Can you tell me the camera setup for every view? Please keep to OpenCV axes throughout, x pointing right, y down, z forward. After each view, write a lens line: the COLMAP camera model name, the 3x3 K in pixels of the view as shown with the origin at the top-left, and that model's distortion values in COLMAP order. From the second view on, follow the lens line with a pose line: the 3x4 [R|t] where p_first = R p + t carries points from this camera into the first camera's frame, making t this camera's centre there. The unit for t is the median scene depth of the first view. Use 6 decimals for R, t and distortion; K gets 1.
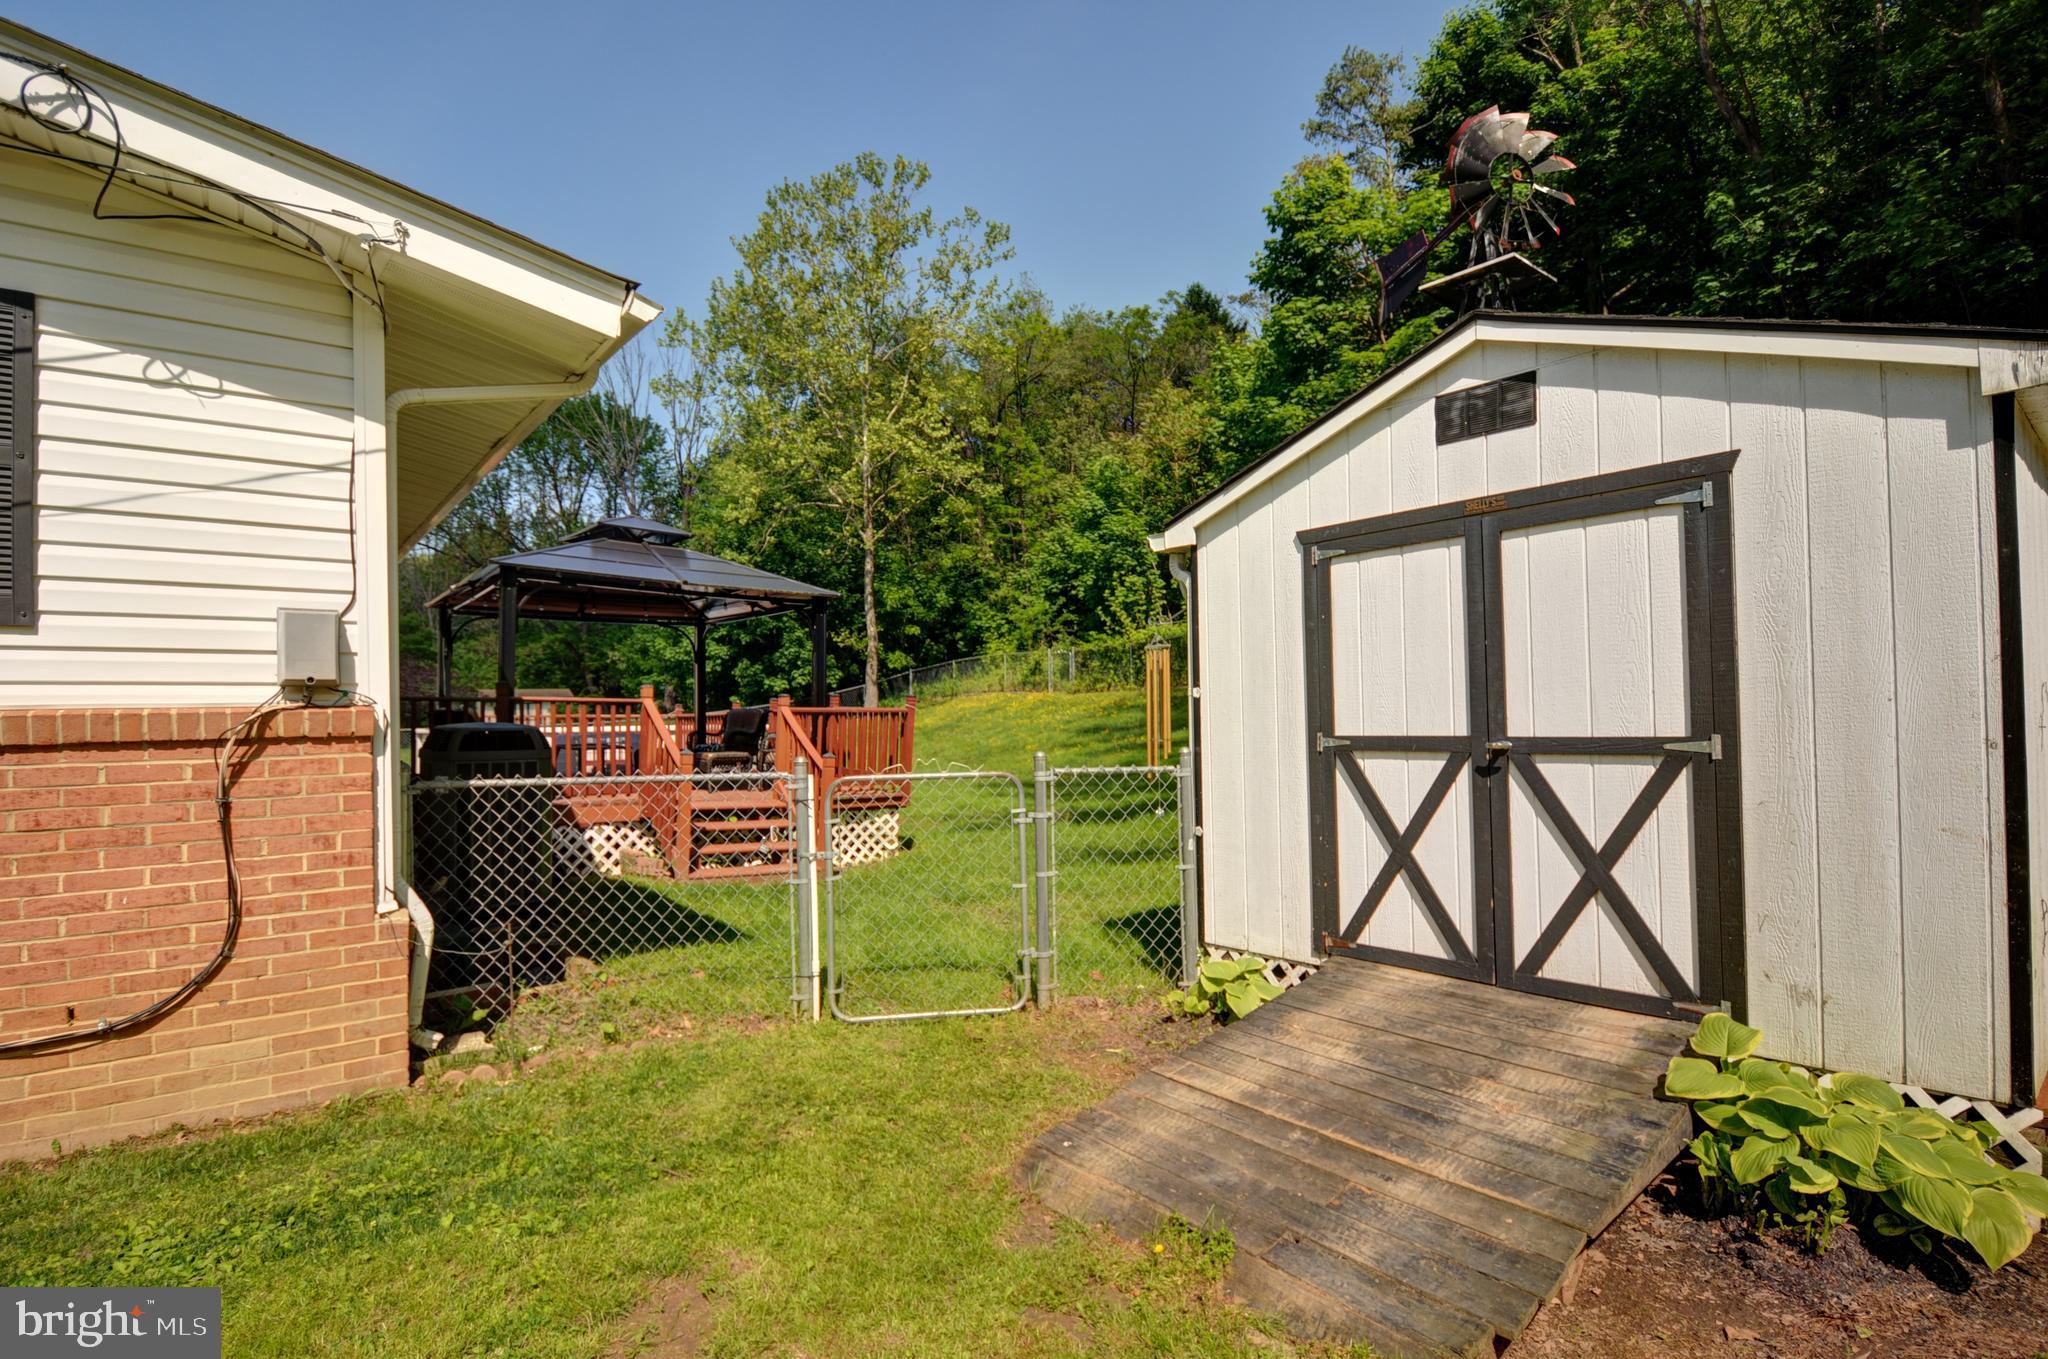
lens RADIAL K [[1004.1, 0, 1033.0], [0, 1004.1, 700.6], [0, 0, 1]] dist [0.028629, -0.032704]
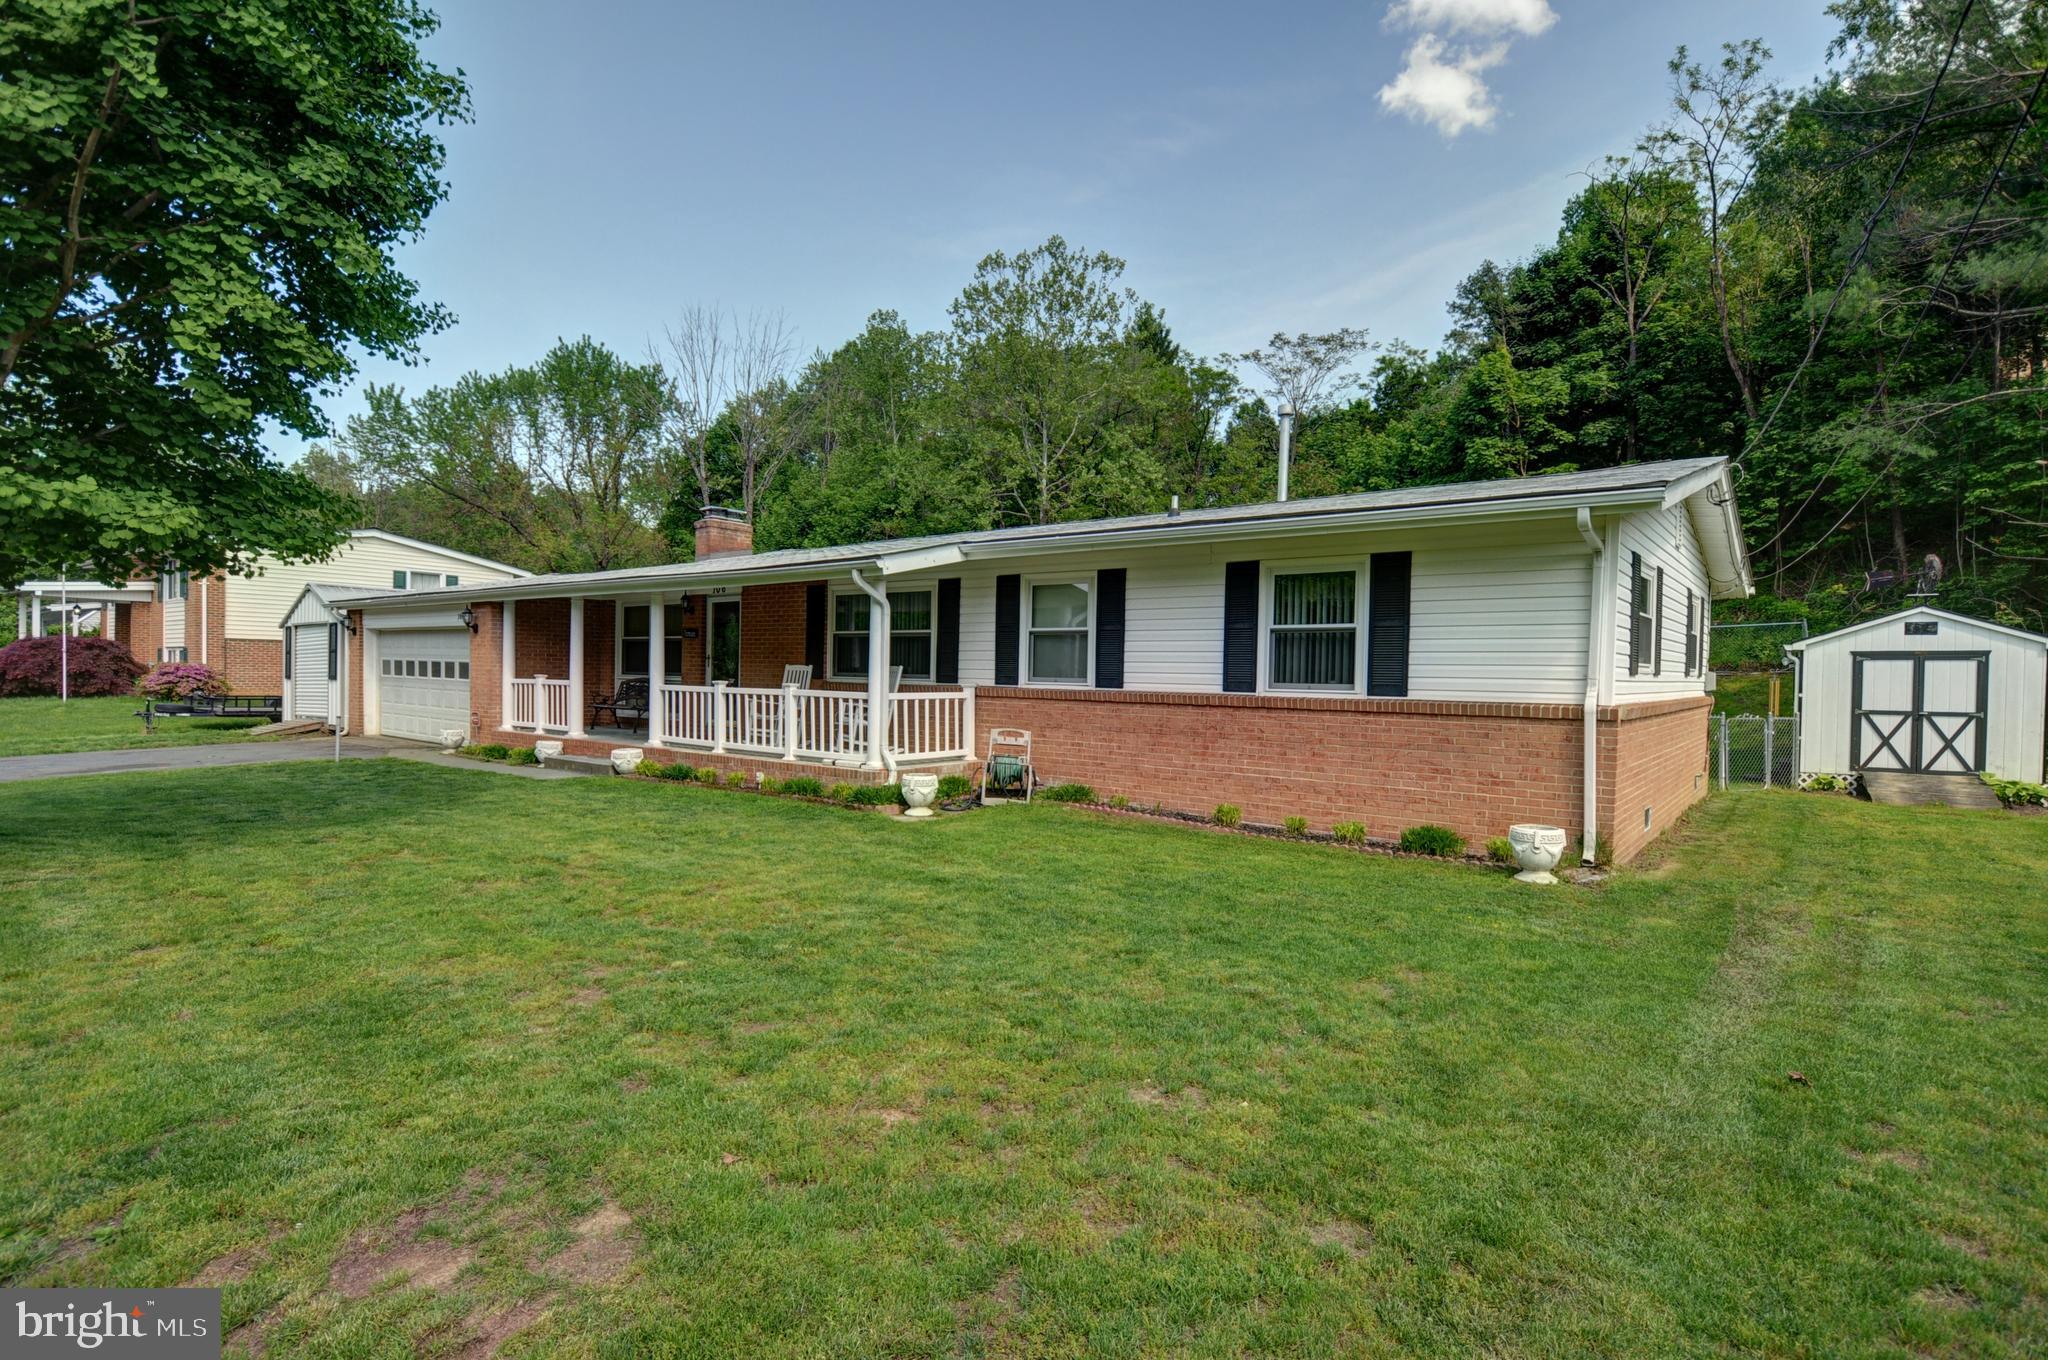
lens RADIAL K [[1004.1, 0, 1033.0], [0, 1004.1, 701.1], [0, 0, 1]] dist [0.028629, -0.032704]
pose [[0.972581, 0.027494, 0.230933, -3.607111], [-0.036536, 0.998720, 0.034967, -0.014221], [-0.229676, -0.042446, 0.972341, -1.919820]]
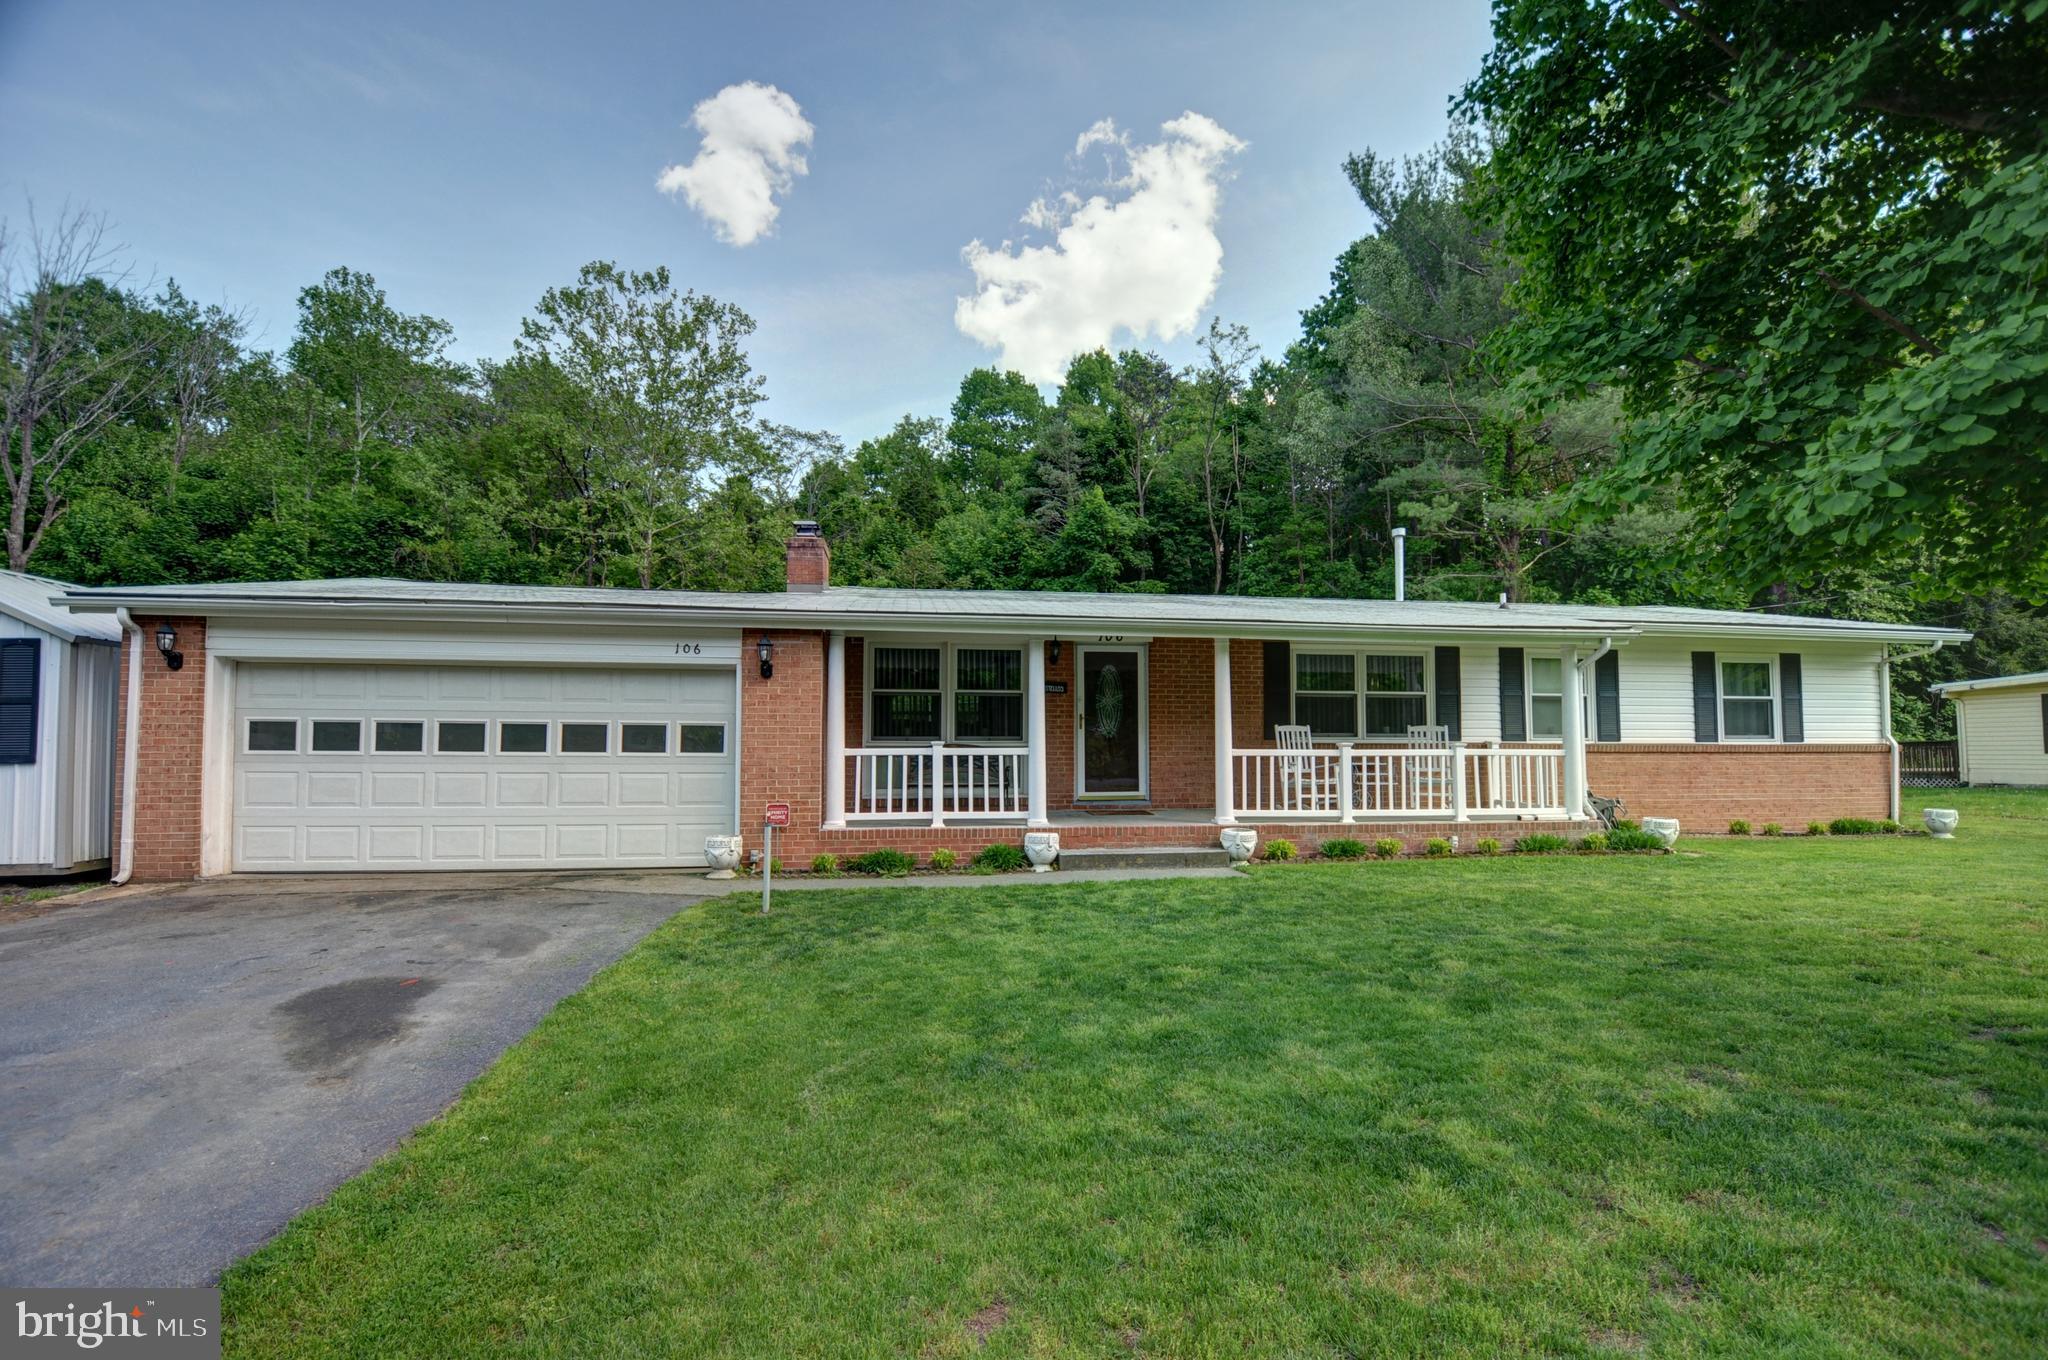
lens RADIAL K [[872.8, 0, 1040.0], [0, 872.8, 690.3], [0, 0, 1]] dist [0.034886, -0.029464]
pose [[0.497726, 0.062605, 0.865072, -6.370103], [-0.021614, 0.997977, -0.059787, 0.083674], [-0.867065, 0.011060, 0.498073, 0.797896]]
